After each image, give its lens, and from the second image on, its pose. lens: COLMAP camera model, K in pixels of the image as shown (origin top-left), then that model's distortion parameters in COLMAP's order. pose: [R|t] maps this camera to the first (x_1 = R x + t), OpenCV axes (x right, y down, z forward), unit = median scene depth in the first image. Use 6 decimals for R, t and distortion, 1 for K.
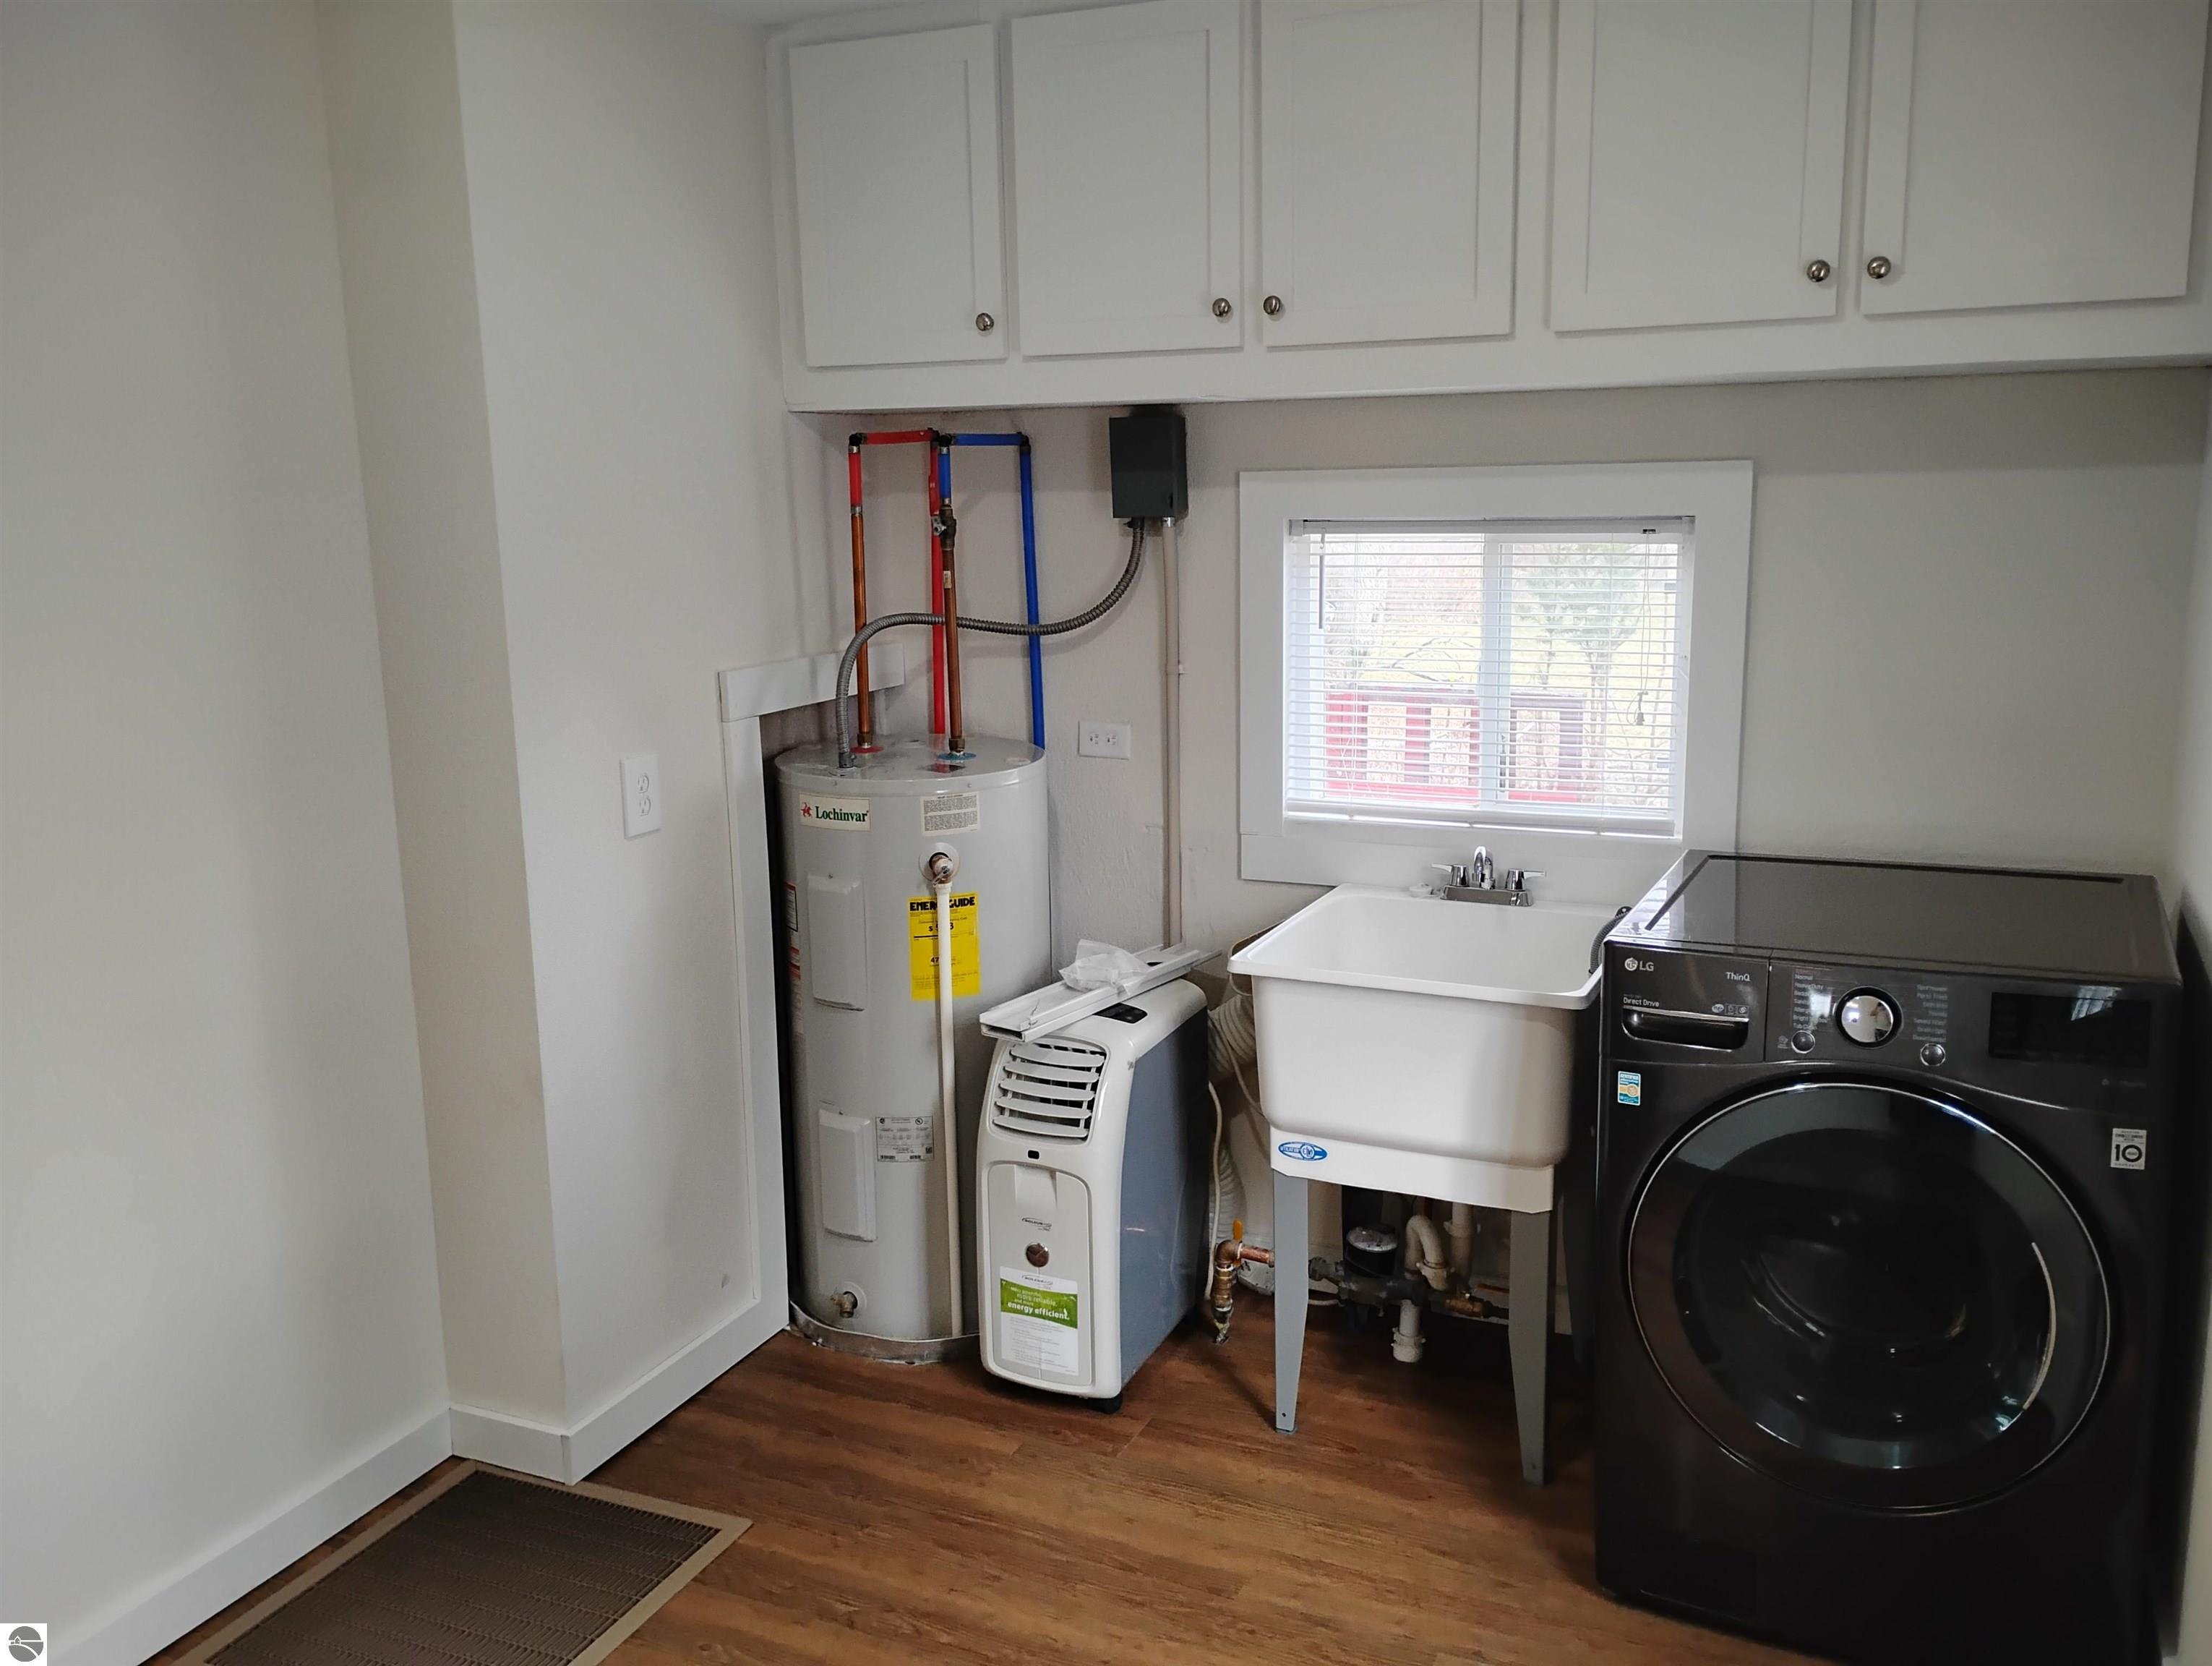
lens RADIAL K [[1830.8, 0, 1114.7], [0, 1830.8, 825.1], [0, 0, 1]] dist [0.066648, -0.074234]
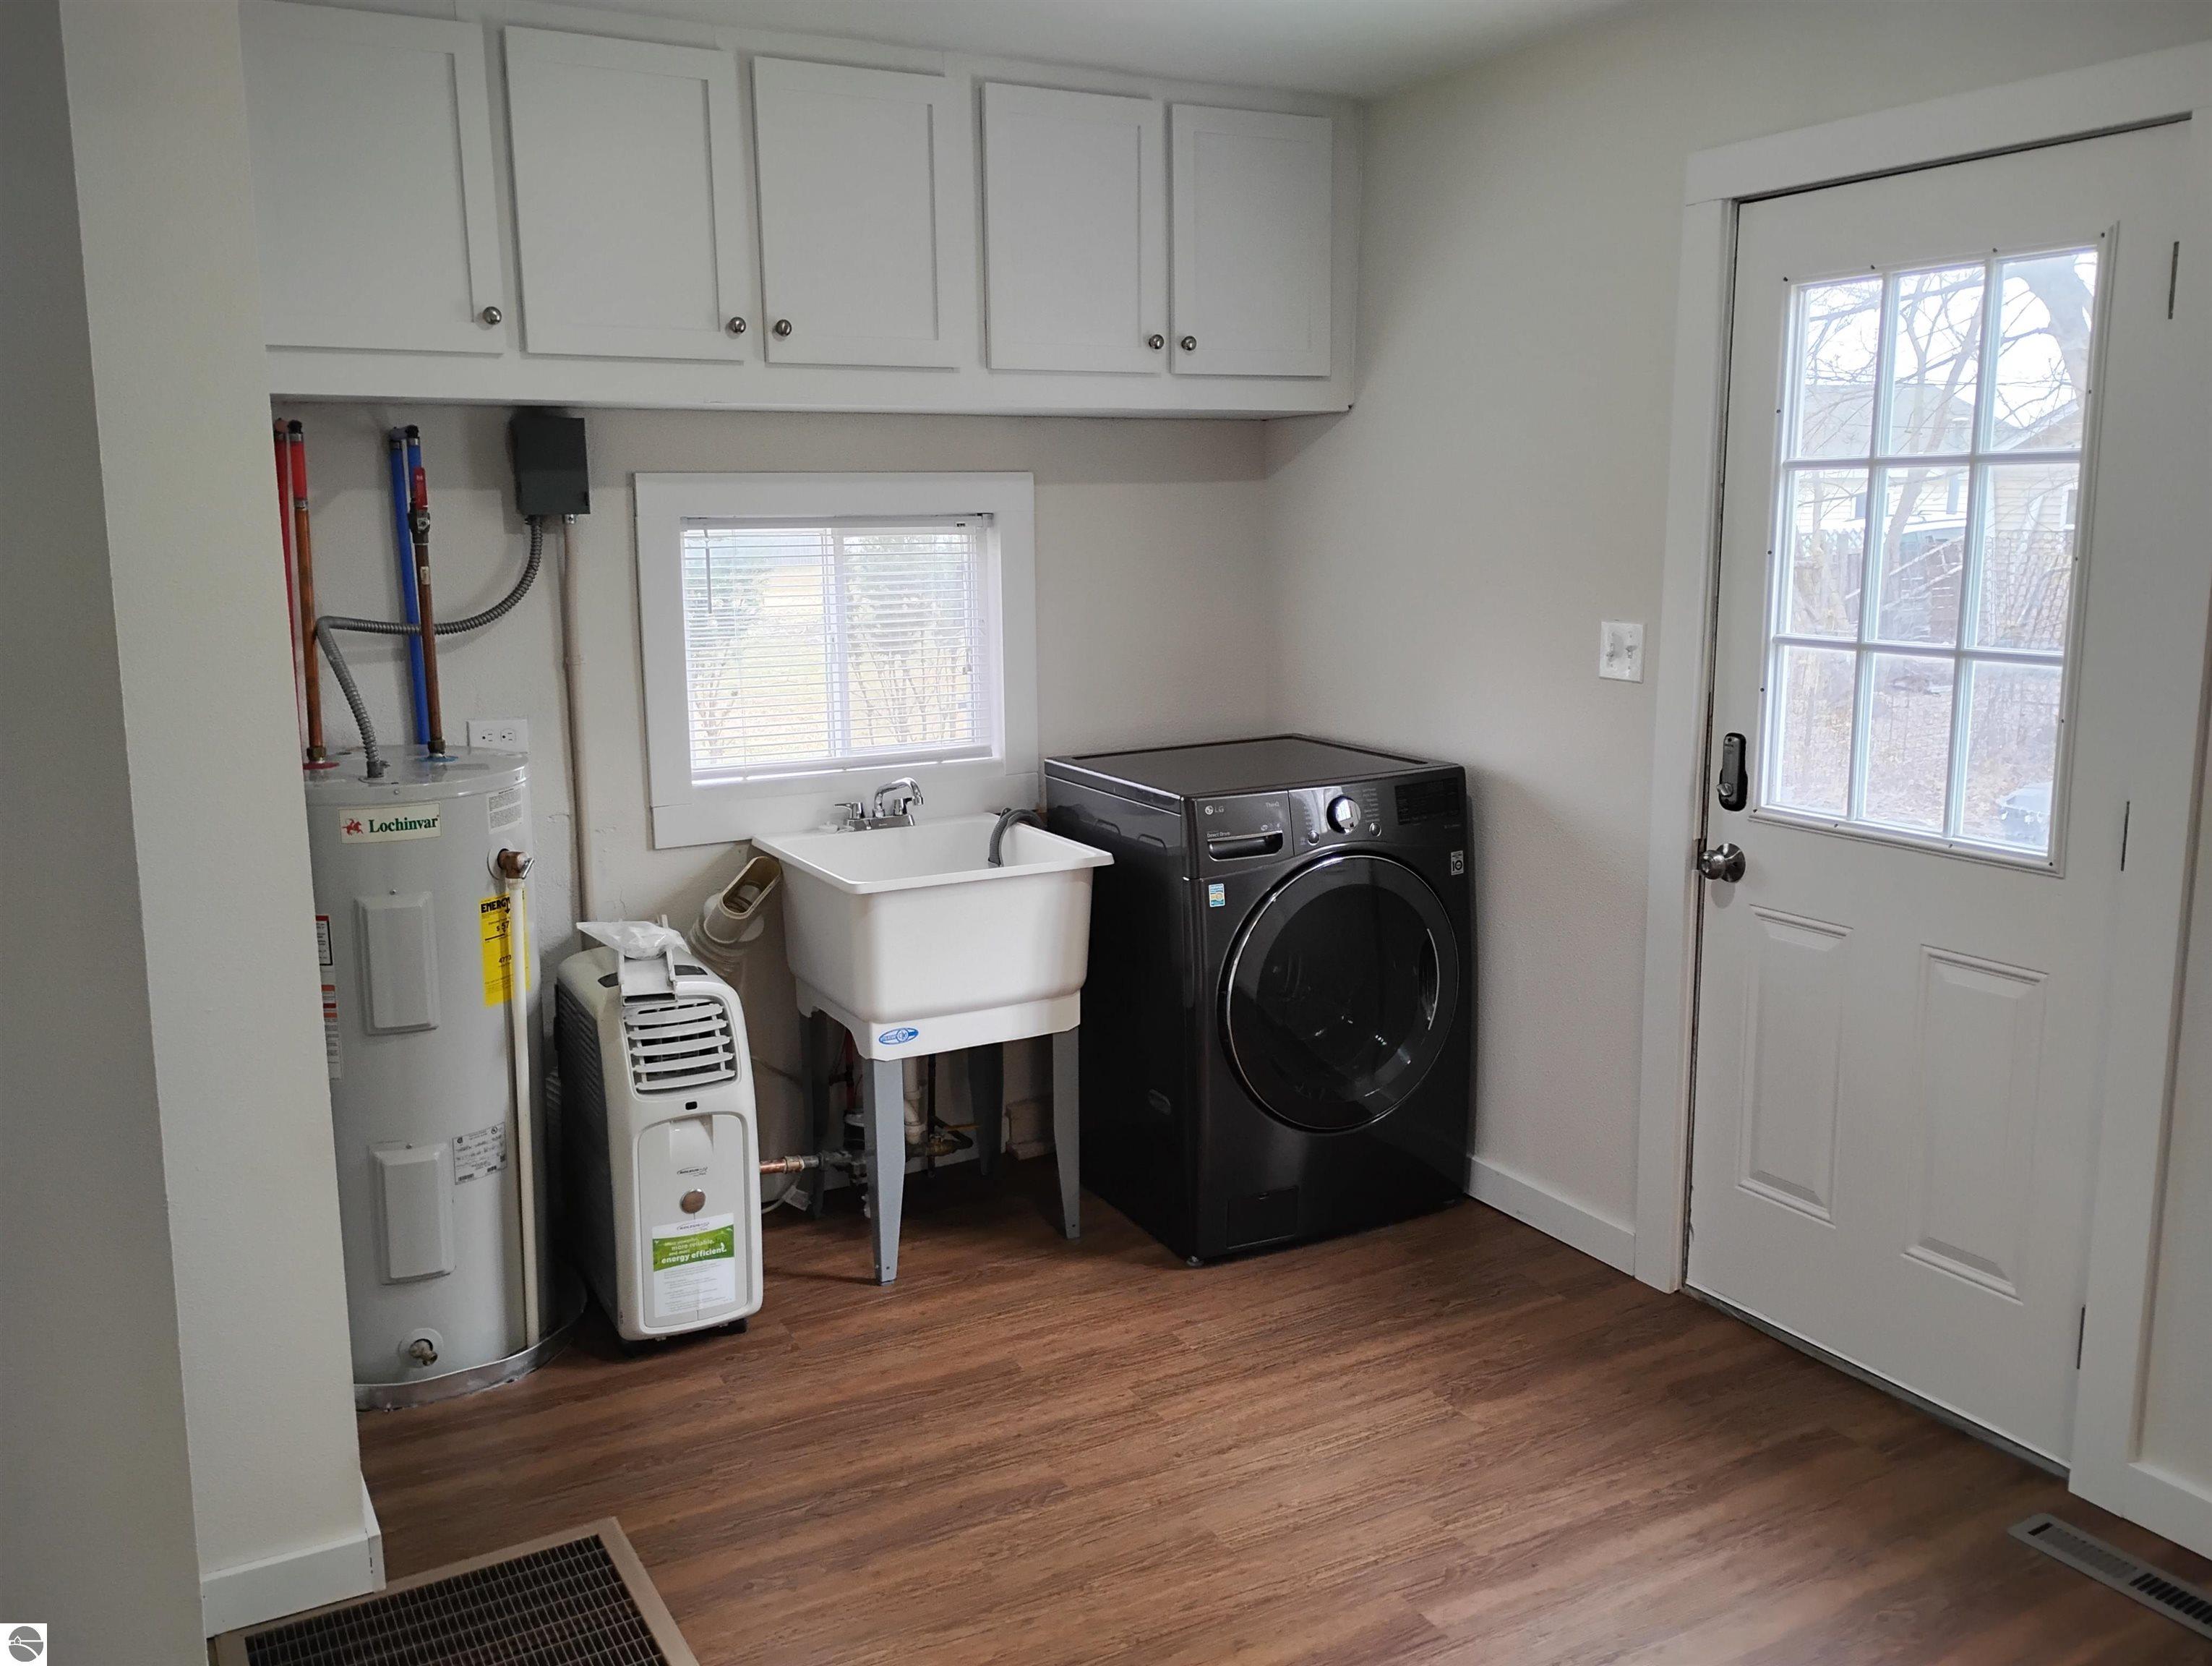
lens RADIAL K [[1827.9, 0, 1110.6], [0, 1827.9, 828.0], [0, 0, 1]] dist [0.068187, -0.076770]
pose [[0.596501, -0.132110, 0.791665, -0.705854], [0.152036, 0.987101, 0.050168, 0.004047], [-0.788081, 0.090436, 0.608892, 0.142398]]
